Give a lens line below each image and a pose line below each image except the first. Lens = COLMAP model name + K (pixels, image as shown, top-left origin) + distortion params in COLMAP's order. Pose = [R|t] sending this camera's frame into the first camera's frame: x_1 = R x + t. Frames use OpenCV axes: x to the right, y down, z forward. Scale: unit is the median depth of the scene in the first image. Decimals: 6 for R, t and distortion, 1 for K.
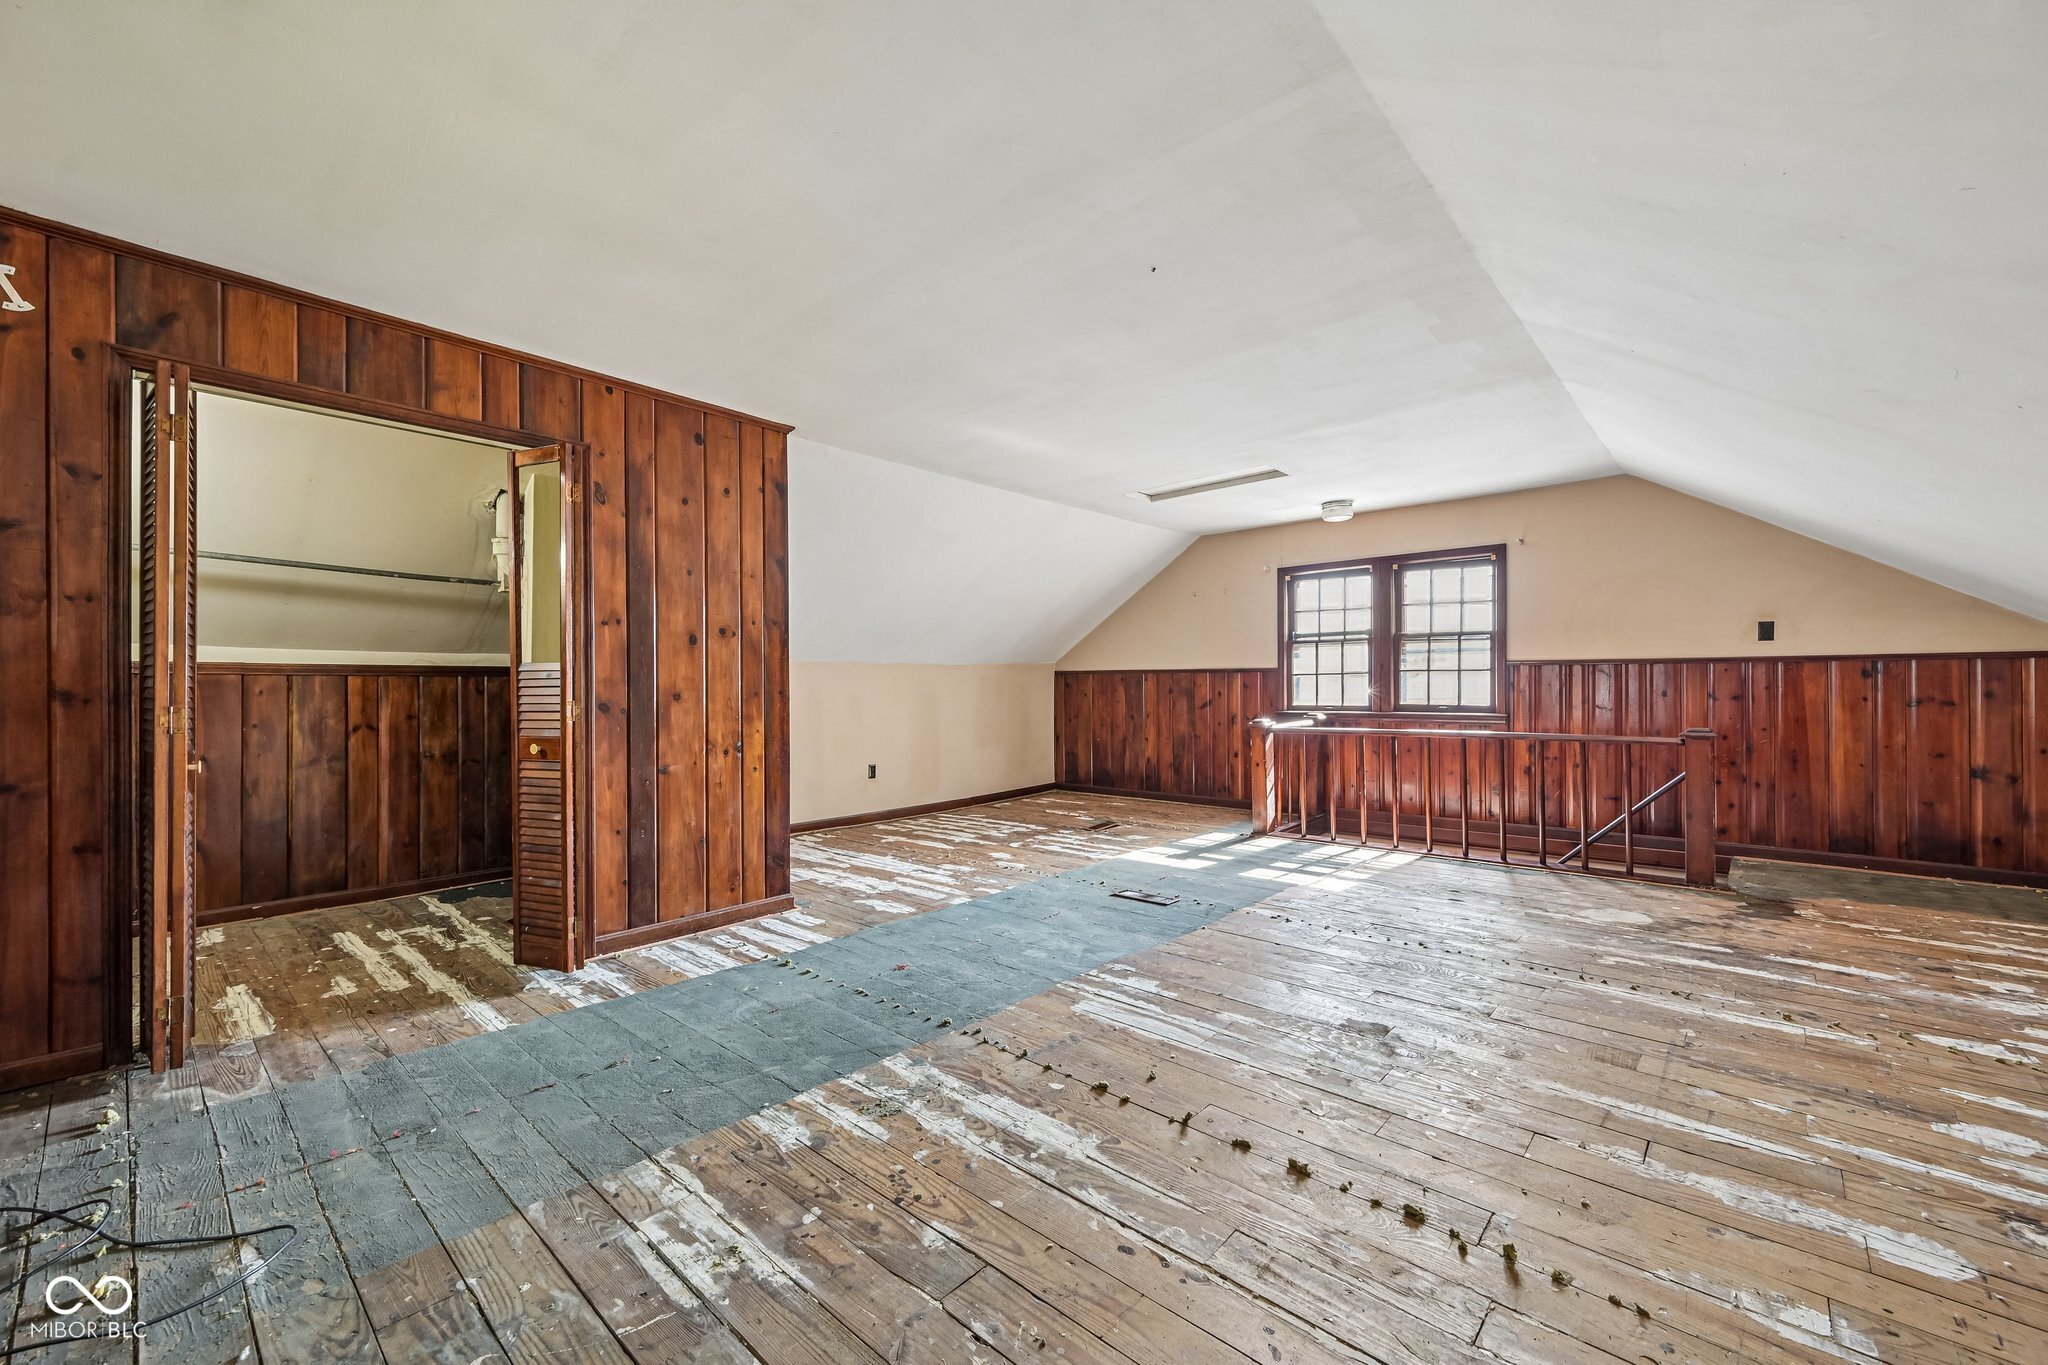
lens RADIAL K [[813.2, 0, 1021.7], [0, 813.2, 680.2], [0, 0, 1]] dist [-0.000282, 0.000081]
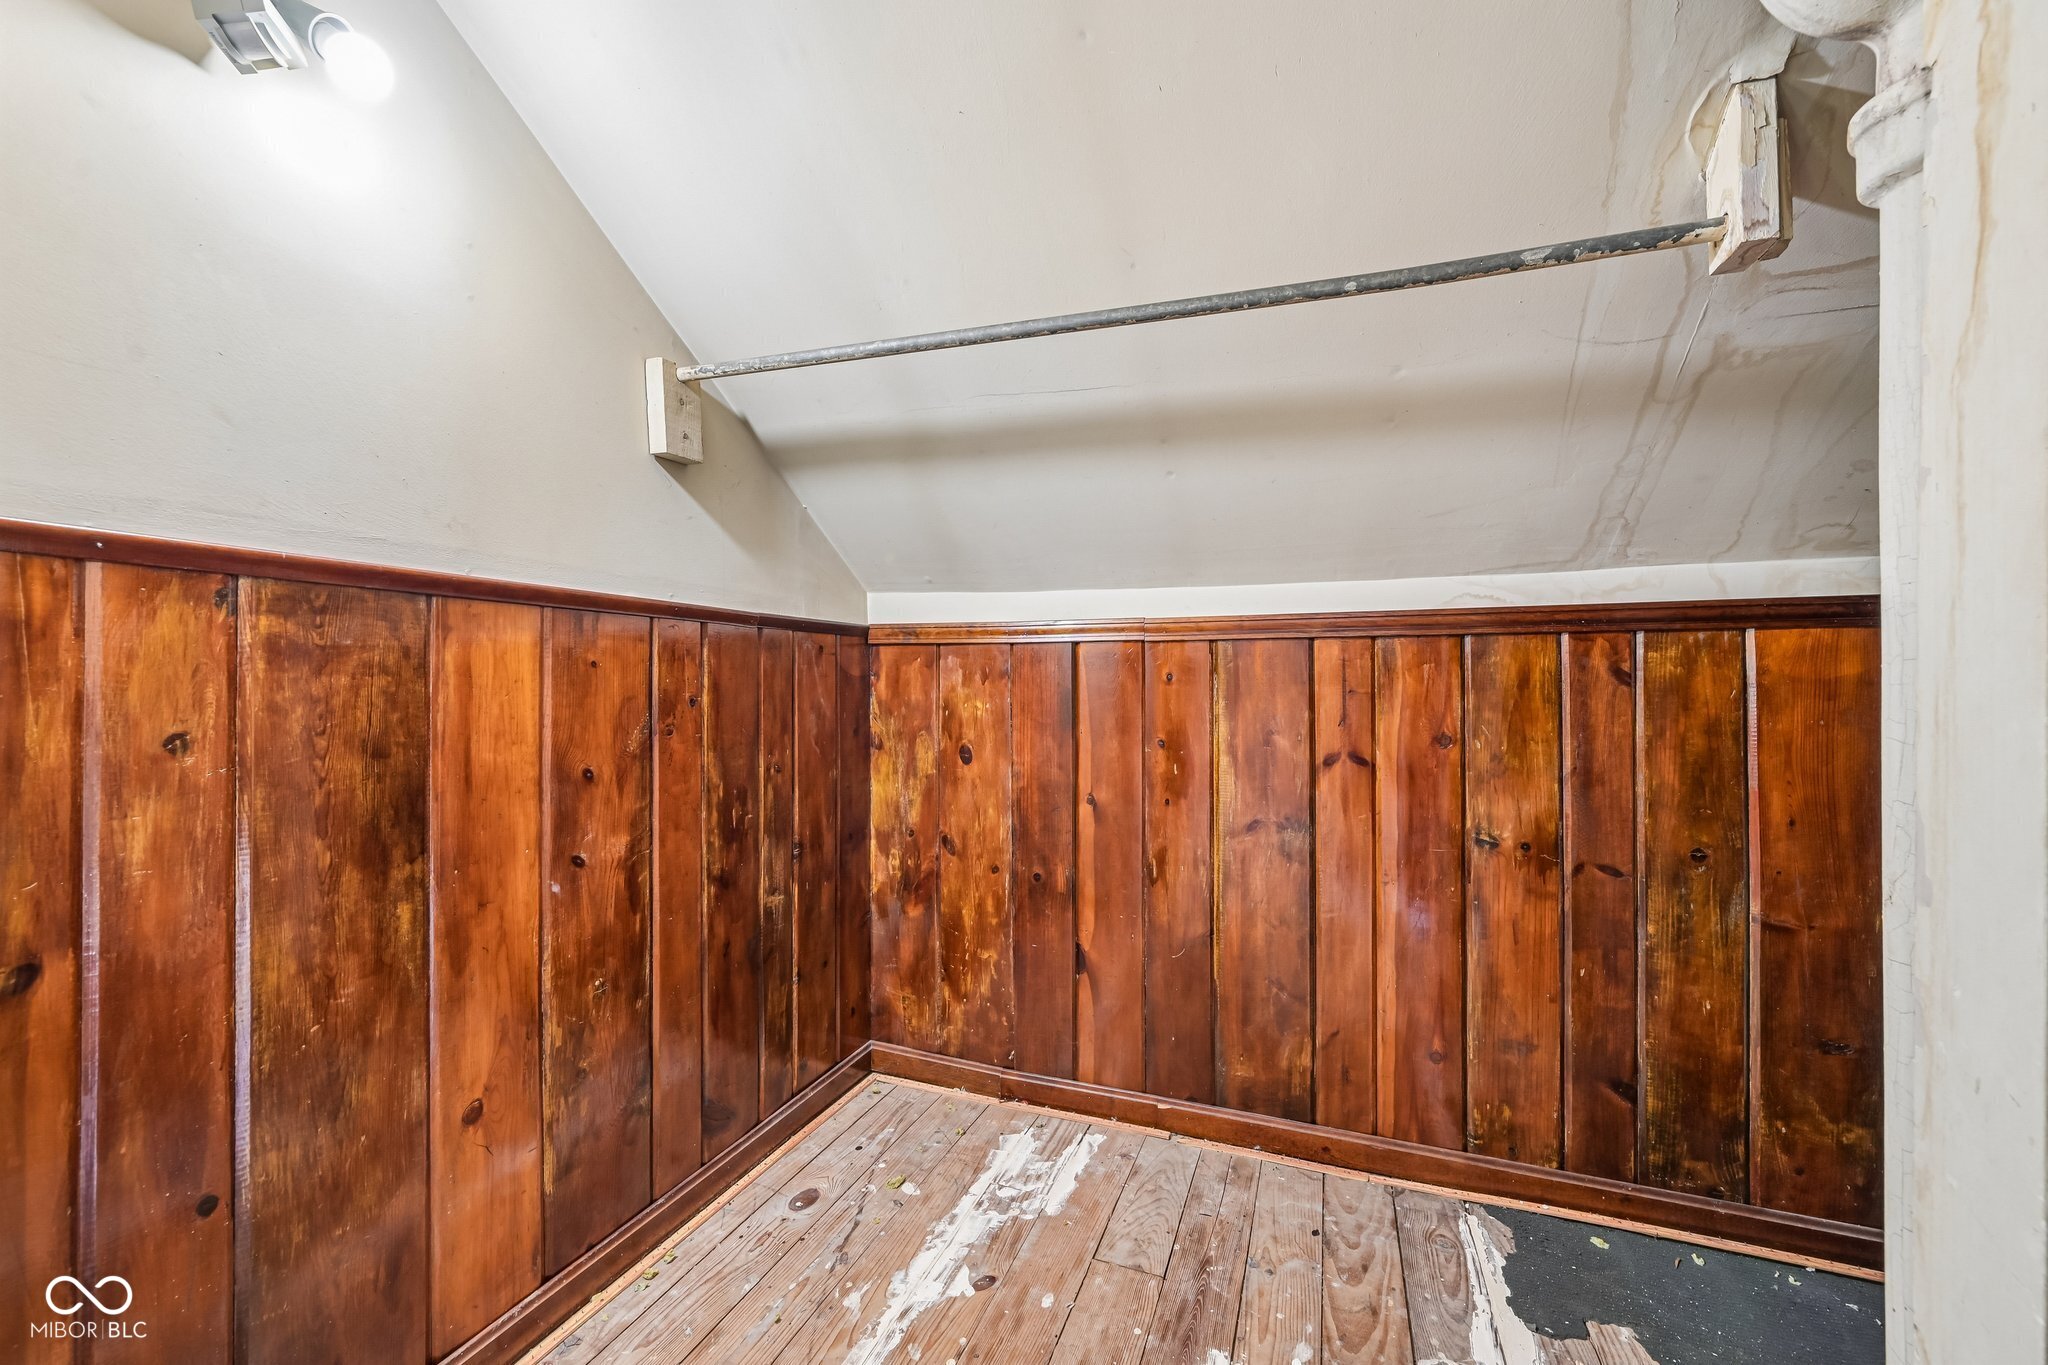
lens RADIAL K [[813.2, 0, 1021.7], [0, 813.2, 680.2], [0, 0, 1]] dist [-0.000282, 0.000081]
pose [[0.359143, -0.000659, -0.933282, -0.481707], [0.004863, 0.999987, 0.001165, 0.015647], [0.933270, -0.004957, 0.359142, 0.704412]]
